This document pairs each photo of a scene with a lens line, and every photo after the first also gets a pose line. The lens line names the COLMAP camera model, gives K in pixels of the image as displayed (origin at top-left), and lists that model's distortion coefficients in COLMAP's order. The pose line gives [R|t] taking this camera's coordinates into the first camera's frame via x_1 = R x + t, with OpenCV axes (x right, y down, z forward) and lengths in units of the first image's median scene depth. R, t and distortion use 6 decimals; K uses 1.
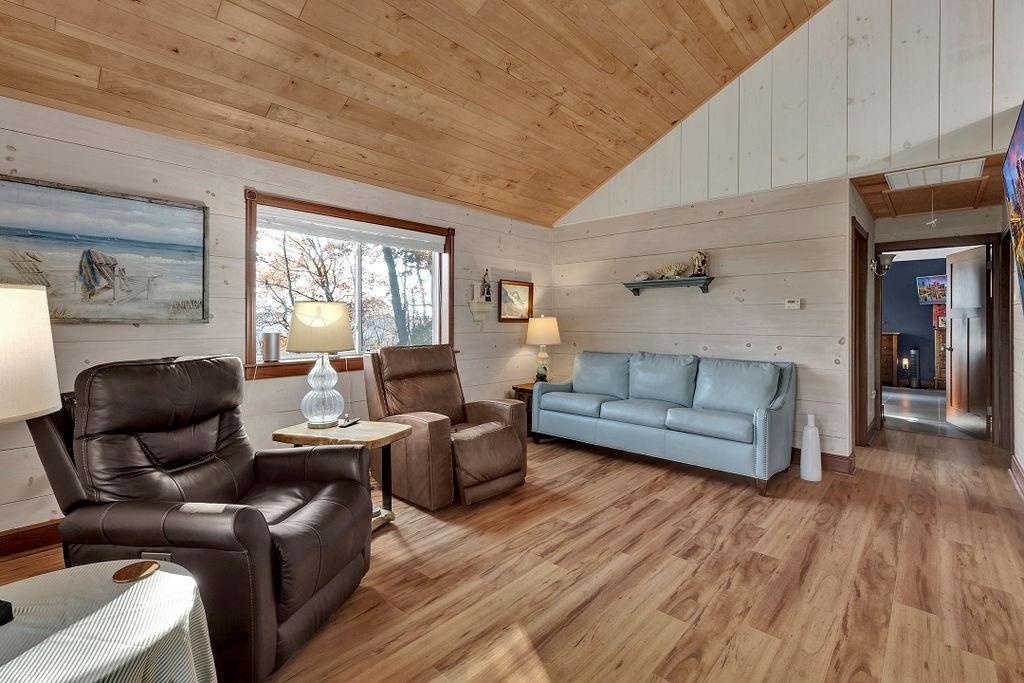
lens RADIAL K [[463.9, 0, 517.9], [0, 463.9, 343.3], [0, 0, 1]] dist [0.006153, 0.000075]
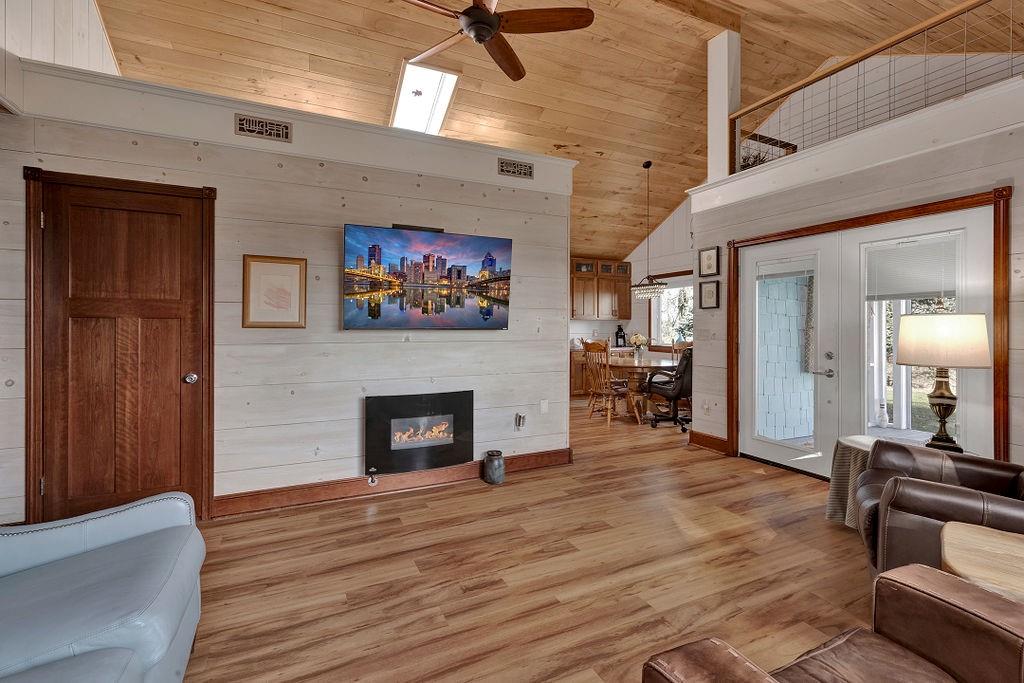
lens RADIAL K [[463.9, 0, 514.4], [0, 463.9, 324.6], [0, 0, 1]] dist [0.006153, 0.000075]
pose [[-0.922374, -0.008415, 0.386207, -0.015540], [0.008846, 0.999040, 0.042896, -0.077530], [-0.386197, 0.042982, -0.921414, 1.718008]]
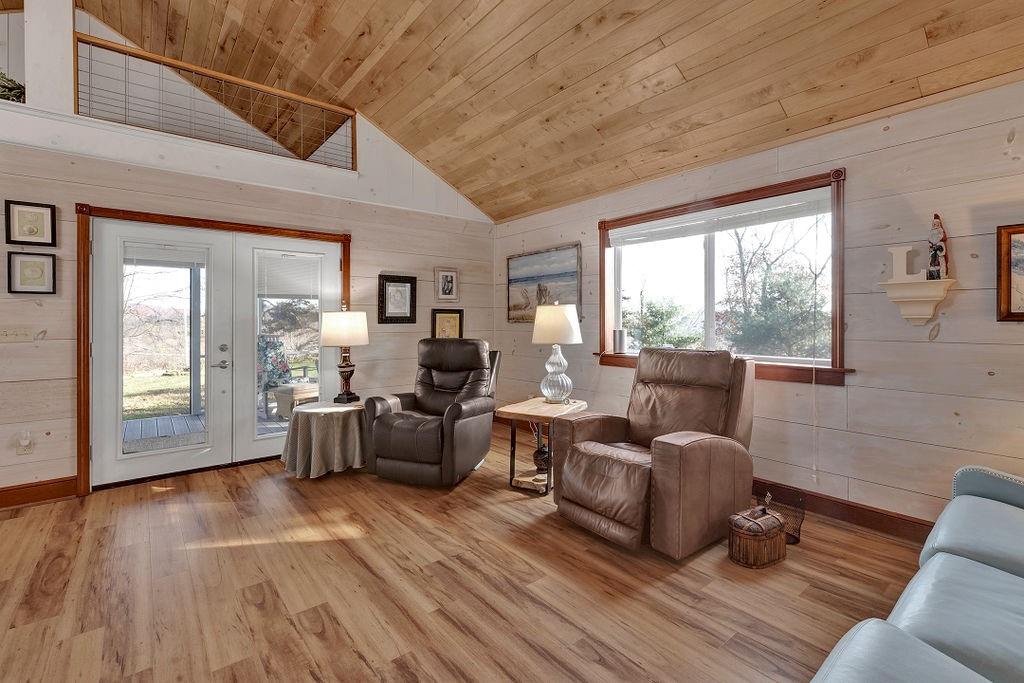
lens RADIAL K [[463.9, 0, 504.6], [0, 463.9, 322.4], [0, 0, 1]] dist [0.006153, 0.000075]
pose [[-0.170953, -0.001111, -0.985279, 0.956904], [-0.046365, 0.998901, 0.006918, -0.047268], [0.984188, 0.046865, -0.170816, 1.184850]]
